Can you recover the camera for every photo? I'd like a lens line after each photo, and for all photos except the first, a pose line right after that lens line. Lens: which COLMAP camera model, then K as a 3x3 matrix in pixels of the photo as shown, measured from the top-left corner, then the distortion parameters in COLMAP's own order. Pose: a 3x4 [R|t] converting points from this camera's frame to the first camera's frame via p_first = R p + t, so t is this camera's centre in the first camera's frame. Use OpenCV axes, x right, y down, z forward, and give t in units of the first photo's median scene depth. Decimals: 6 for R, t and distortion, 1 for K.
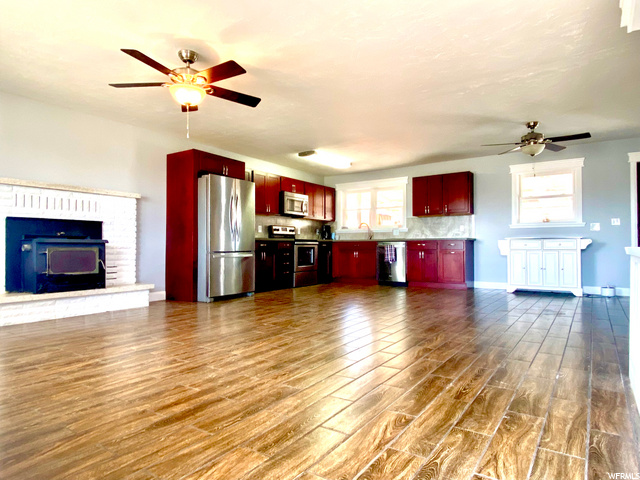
lens RADIAL K [[396.6, 0, 320.0], [0, 396.6, 240.0], [0, 0, 1]] dist [0.001239, -0.000581]
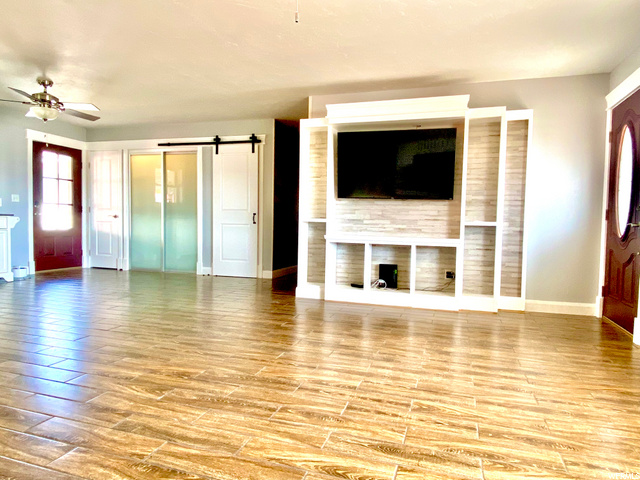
lens RADIAL K [[426.4, 0, 320.0], [0, 426.4, 240.0], [0, 0, 1]] dist [0.050385, -0.033389]
pose [[-0.288105, -0.043405, 0.956615, -0.525142], [-0.042848, 0.998556, 0.032404, -0.012776], [-0.956640, -0.031653, -0.289548, 0.698870]]
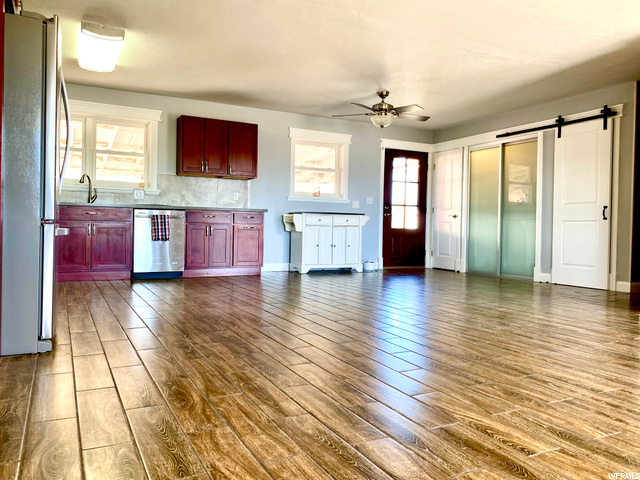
lens RADIAL K [[504.4, 0, 320.0], [0, 504.4, 240.0], [0, 0, 1]] dist [0.005623, 0.003217]
pose [[0.473807, -0.011596, 0.880552, -0.597893], [-0.041423, 0.998513, 0.035438, 0.020951], [-0.879654, -0.053266, 0.472622, 0.545027]]
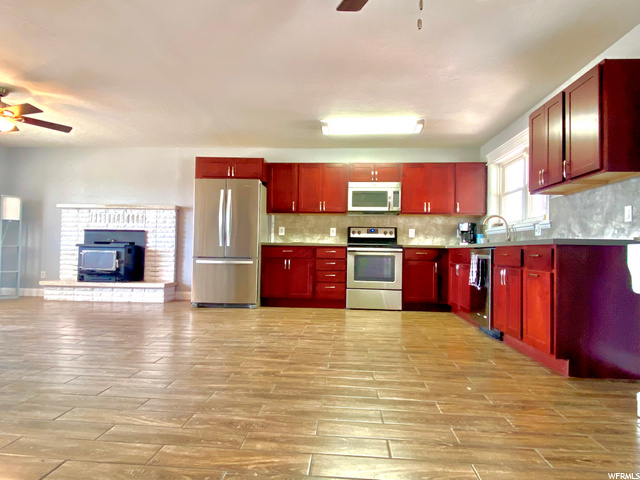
lens RADIAL K [[396.6, 0, 320.0], [0, 396.6, 240.0], [0, 0, 1]] dist [0.001239, -0.000581]
pose [[0.498837, -0.014027, -0.866583, 0.752763], [-0.003408, 0.999830, -0.018146, 0.005161], [0.866689, 0.012005, 0.498704, 0.782425]]
